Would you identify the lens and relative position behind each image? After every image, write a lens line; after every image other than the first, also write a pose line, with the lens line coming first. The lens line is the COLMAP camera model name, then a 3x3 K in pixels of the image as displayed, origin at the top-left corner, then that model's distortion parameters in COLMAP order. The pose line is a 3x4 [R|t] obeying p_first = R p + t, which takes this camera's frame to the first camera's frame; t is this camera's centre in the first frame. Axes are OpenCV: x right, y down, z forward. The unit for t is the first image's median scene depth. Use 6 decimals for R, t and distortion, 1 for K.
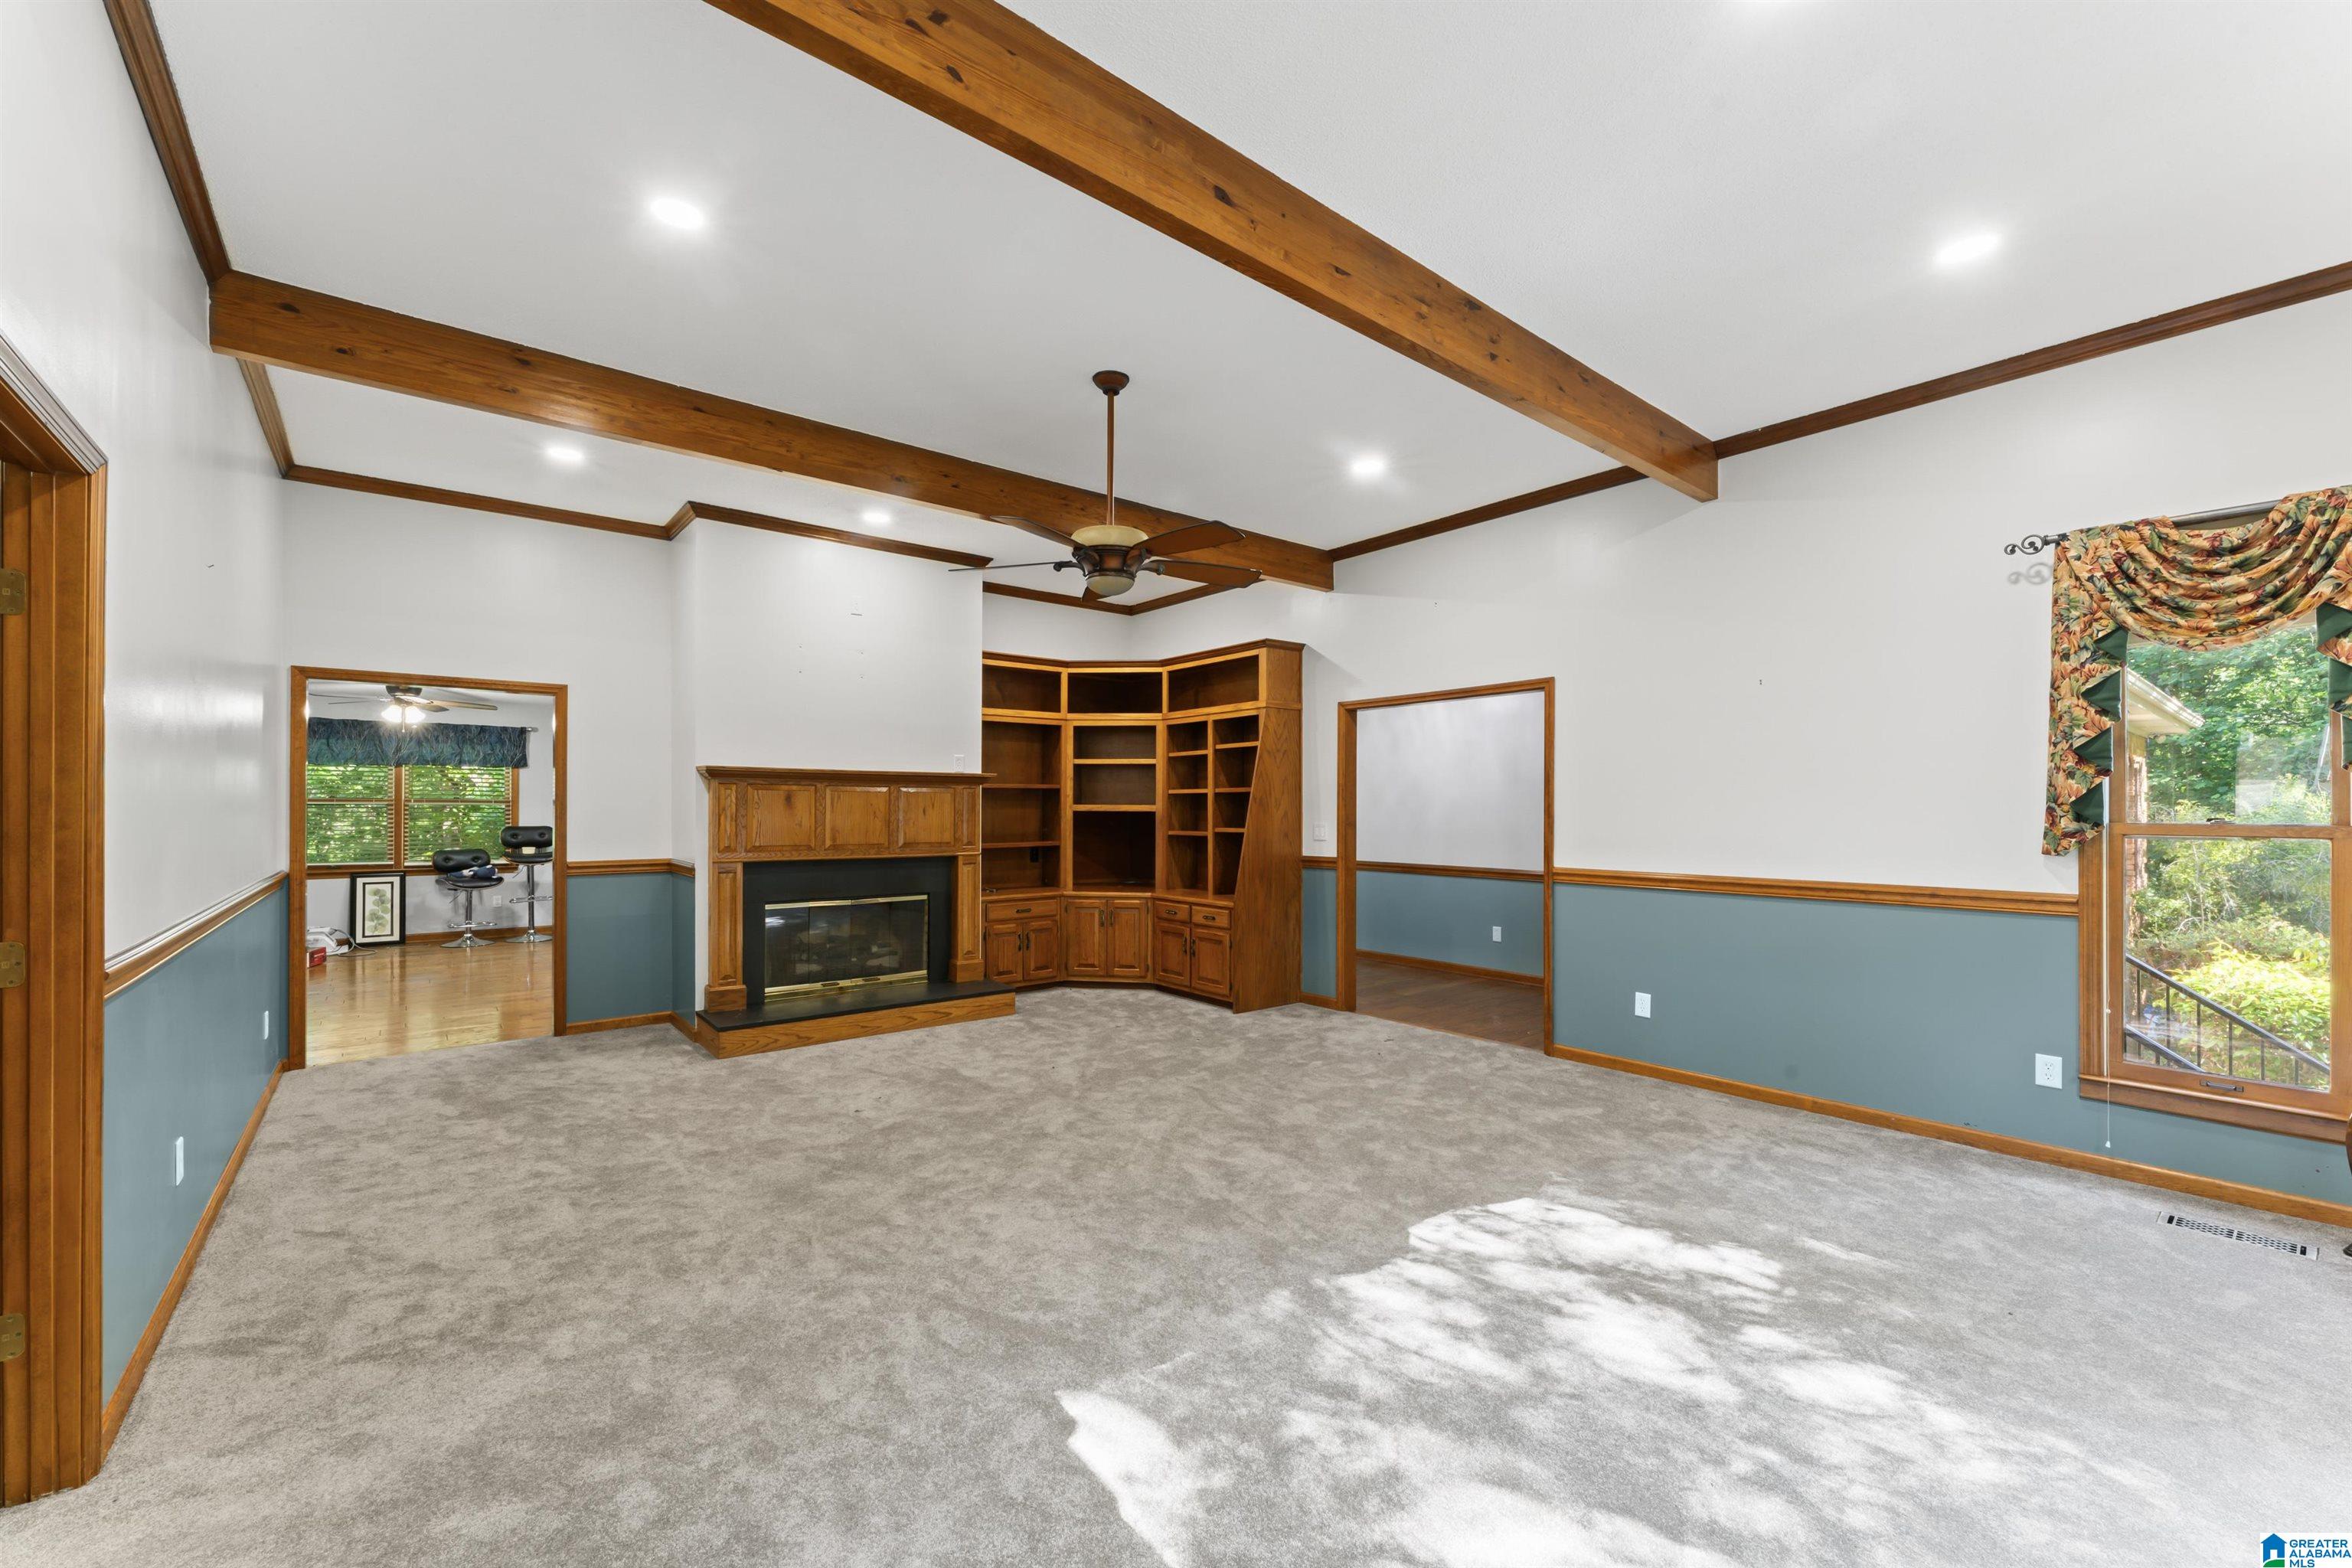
lens RADIAL K [[937.0, 0, 1174.9], [0, 937.0, 800.1], [0, 0, 1]] dist [0.003024, 0.000051]
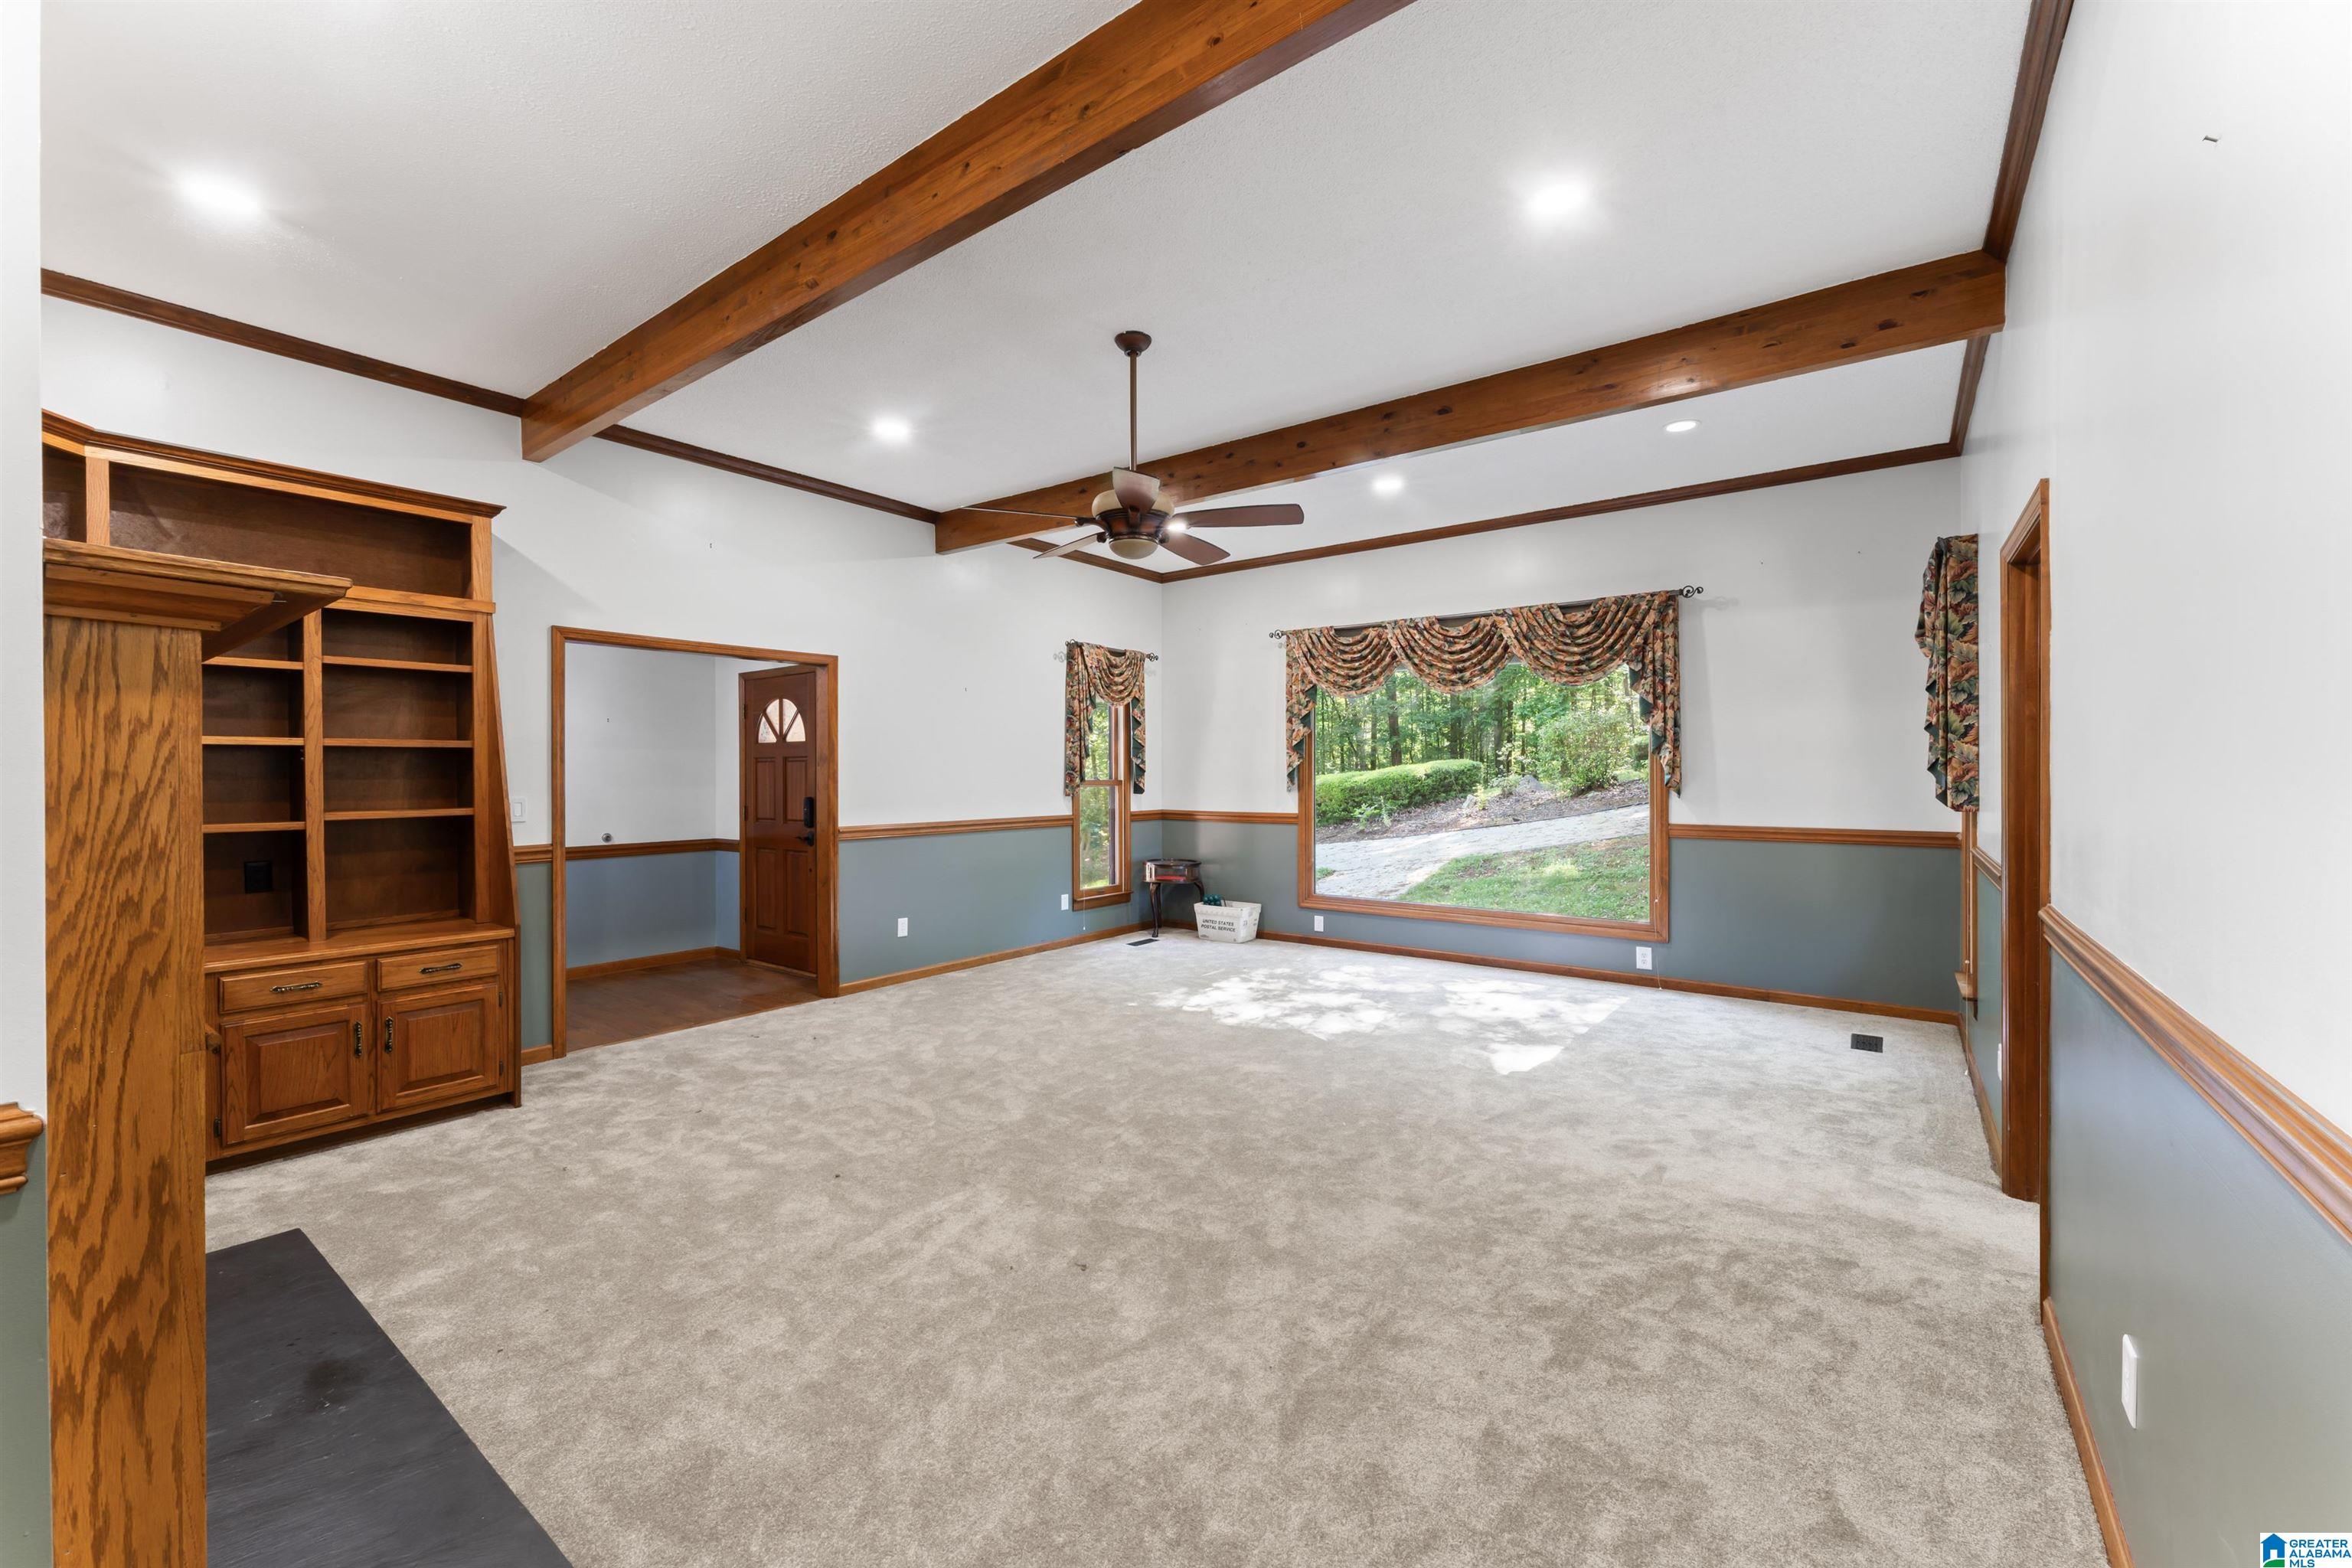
lens RADIAL K [[937.0, 0, 1173.8], [0, 937.0, 778.4], [0, 0, 1]] dist [0.003024, 0.000051]
pose [[-0.233634, -0.006399, 0.972304, -1.229670], [-0.005770, 0.999970, 0.005195, 0.009154], [-0.972308, -0.004396, -0.233664, 1.391941]]
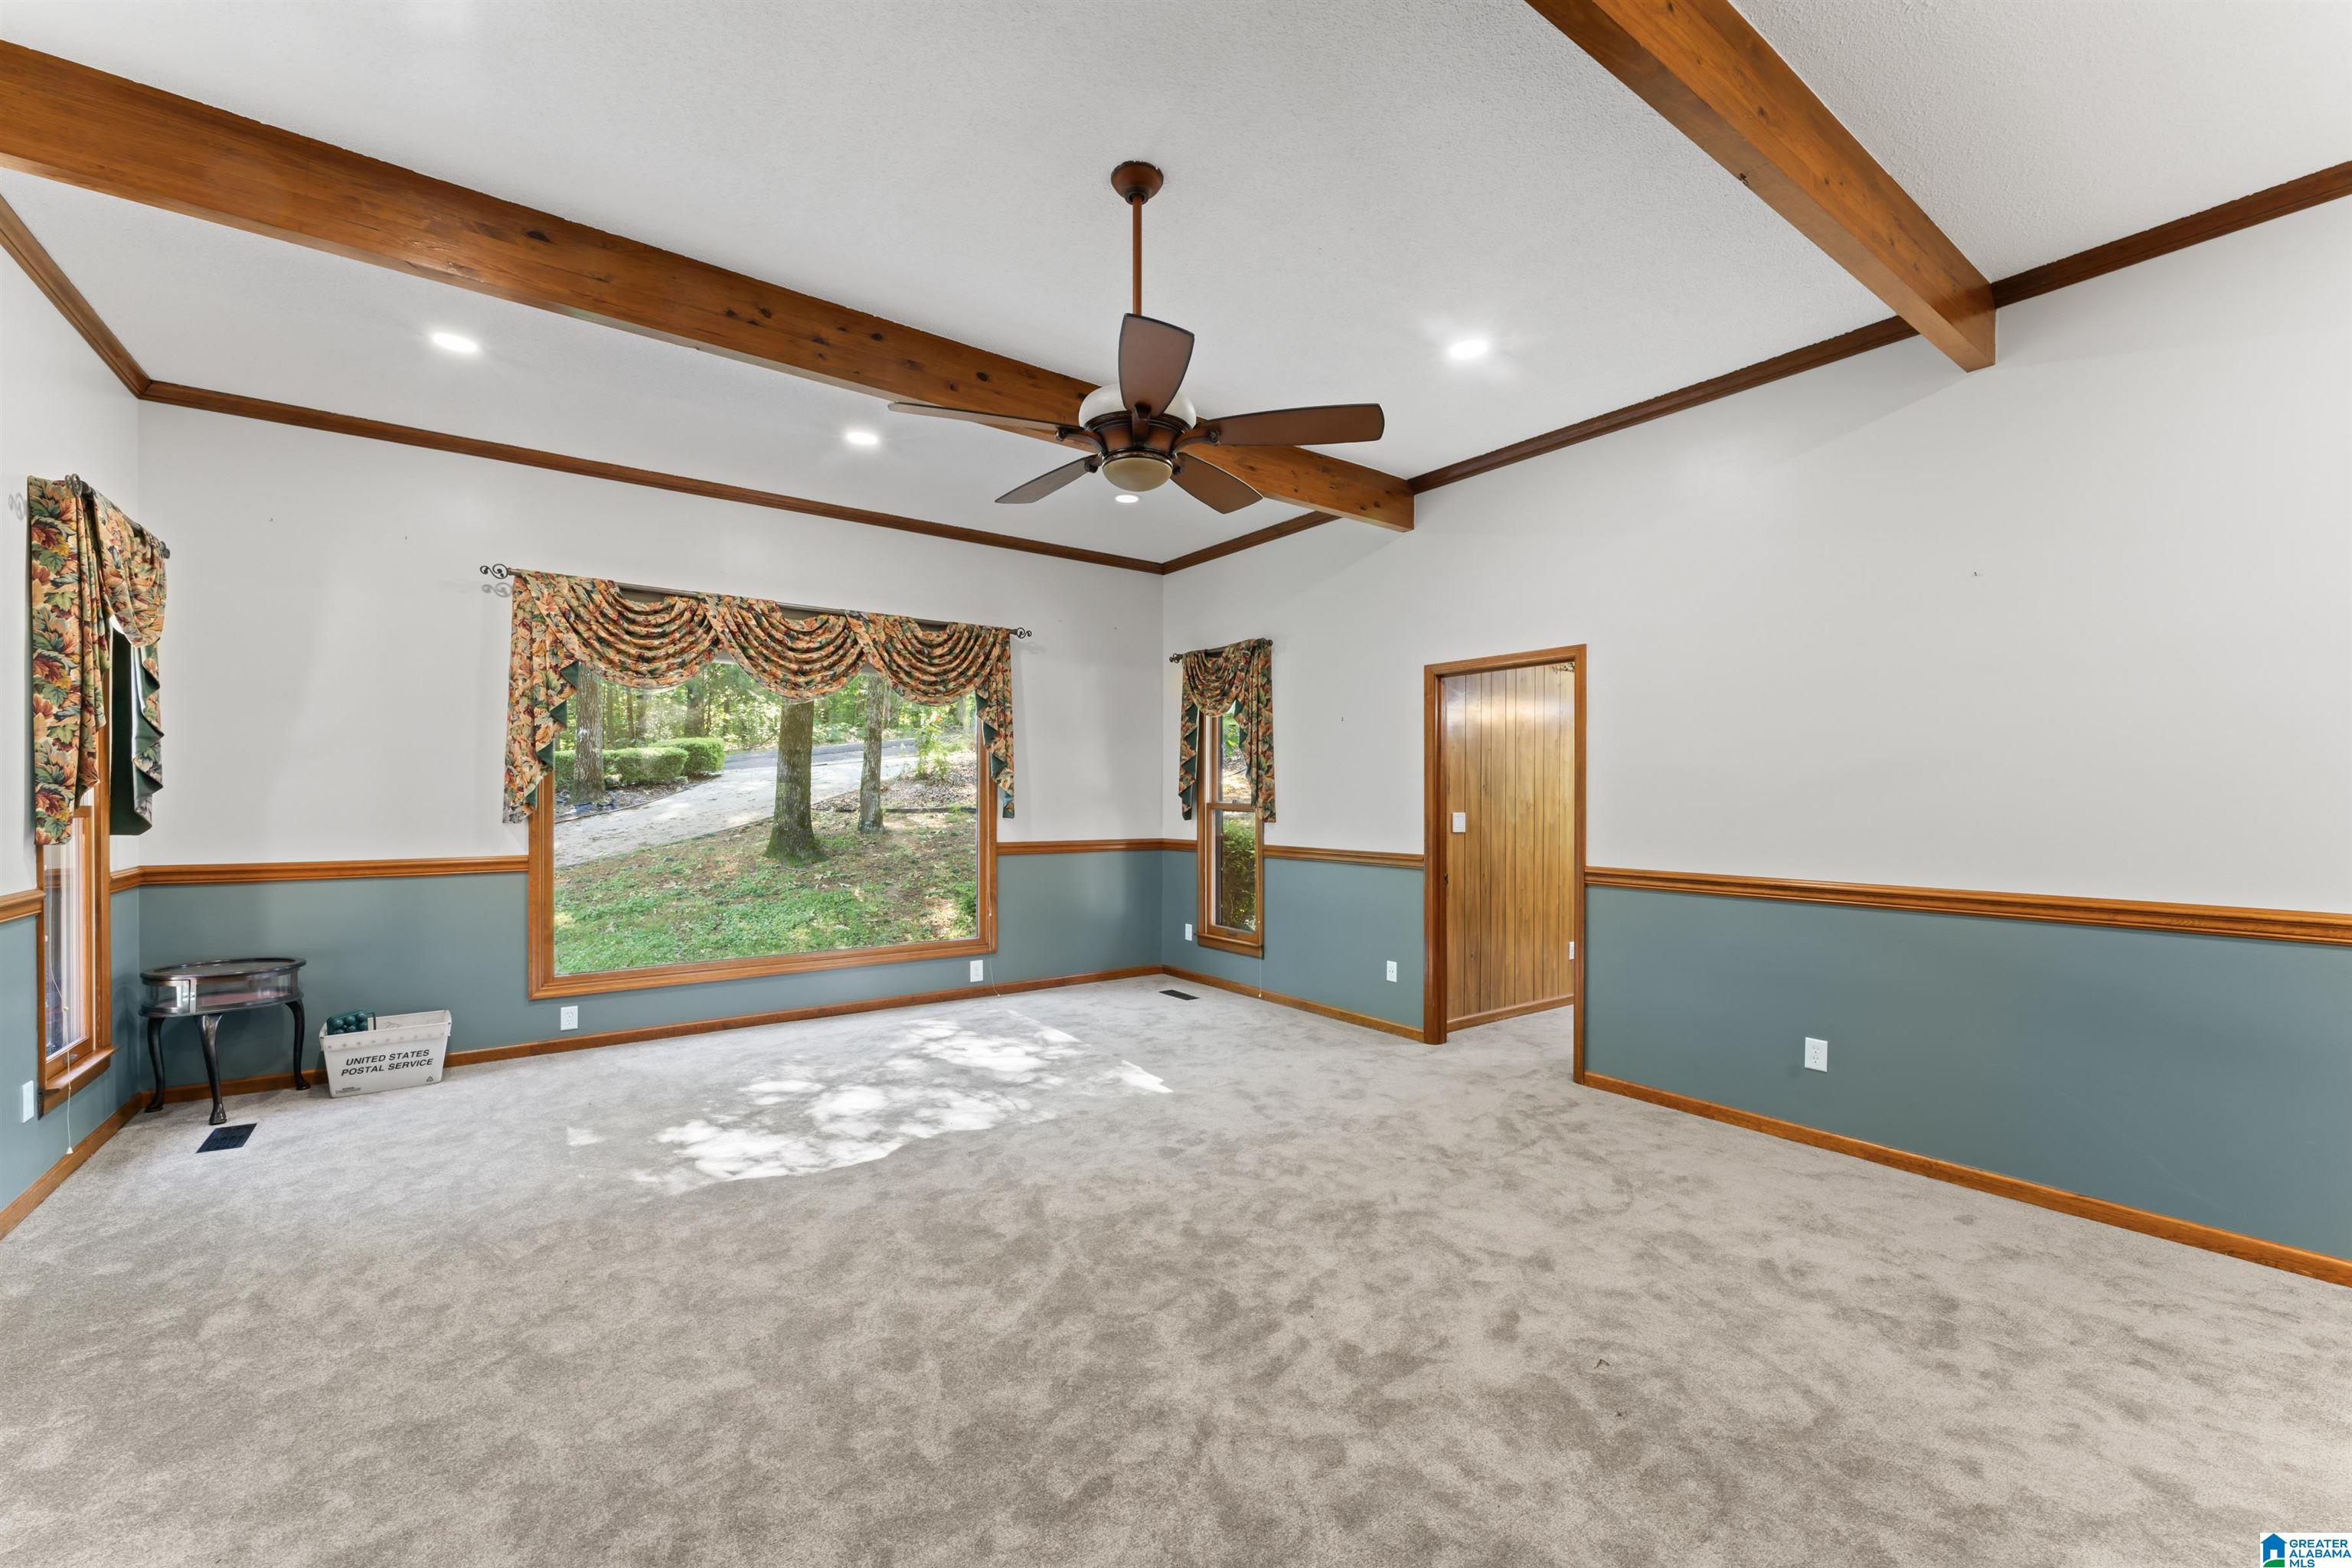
lens RADIAL K [[937.0, 0, 1177.2], [0, 937.0, 800.0], [0, 0, 1]] dist [0.003024, 0.000051]
pose [[-0.998263, -0.005469, 0.058665, -0.161164], [-0.005709, 0.999976, -0.003922, 0.017179], [-0.058643, -0.004250, -0.998270, 1.989833]]
